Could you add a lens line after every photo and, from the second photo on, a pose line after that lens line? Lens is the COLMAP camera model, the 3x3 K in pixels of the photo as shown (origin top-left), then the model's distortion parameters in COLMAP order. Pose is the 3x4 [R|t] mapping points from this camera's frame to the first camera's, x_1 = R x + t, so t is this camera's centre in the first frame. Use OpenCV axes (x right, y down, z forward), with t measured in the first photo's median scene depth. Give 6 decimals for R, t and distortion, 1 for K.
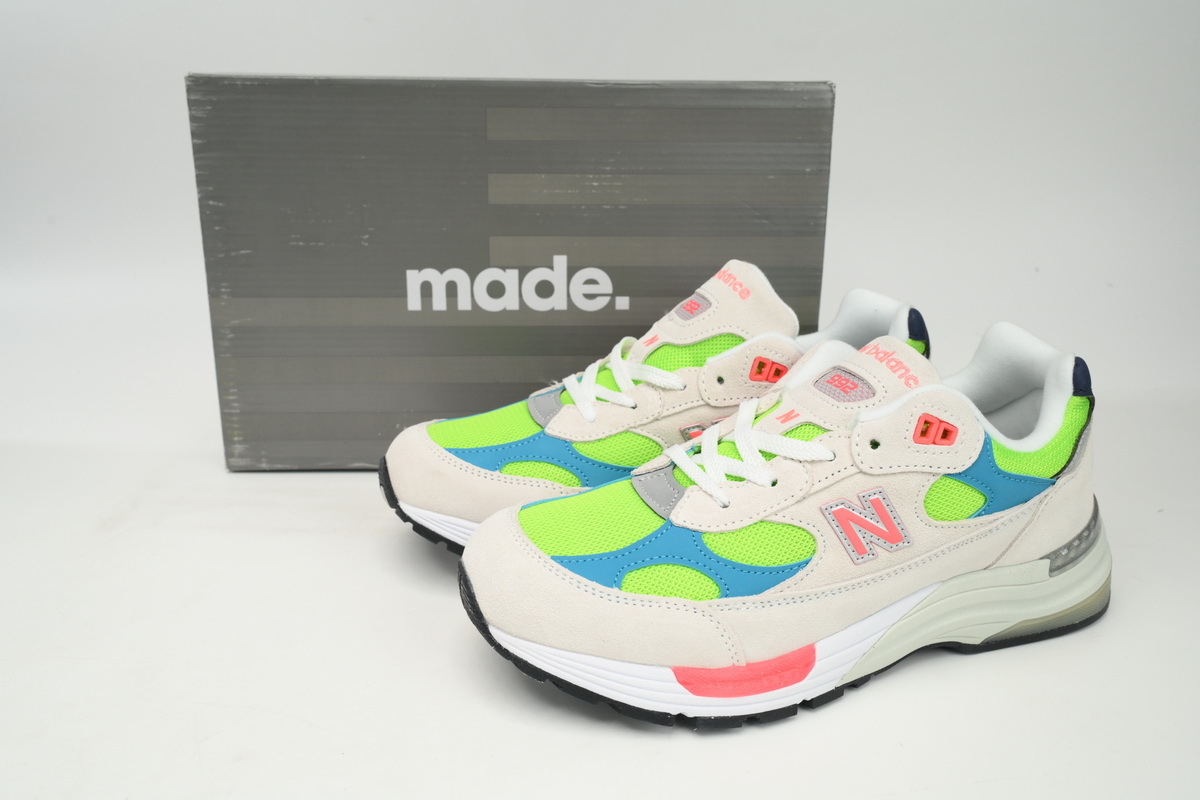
lens RADIAL K [[990.1, 0, 605.2], [0, 990.1, 399.7], [0, 0, 1]] dist [-0.005520, 0.000019]
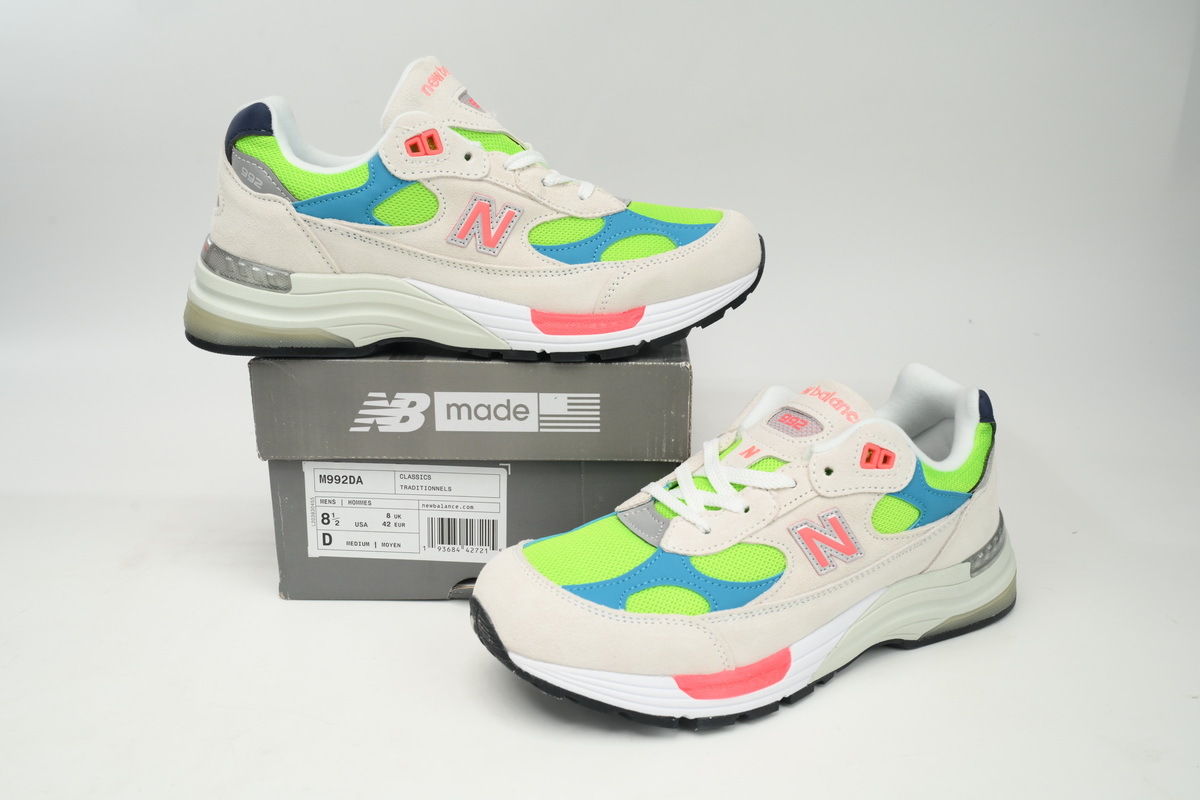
lens RADIAL K [[990.1, 0, 601.7], [0, 990.1, 400.7], [0, 0, 1]] dist [-0.005520, 0.000019]
pose [[0.990349, -0.045337, 0.130971, -0.143737], [0.052304, 0.997366, -0.050254, 0.006312], [-0.128347, 0.056619, 0.990112, -0.132326]]
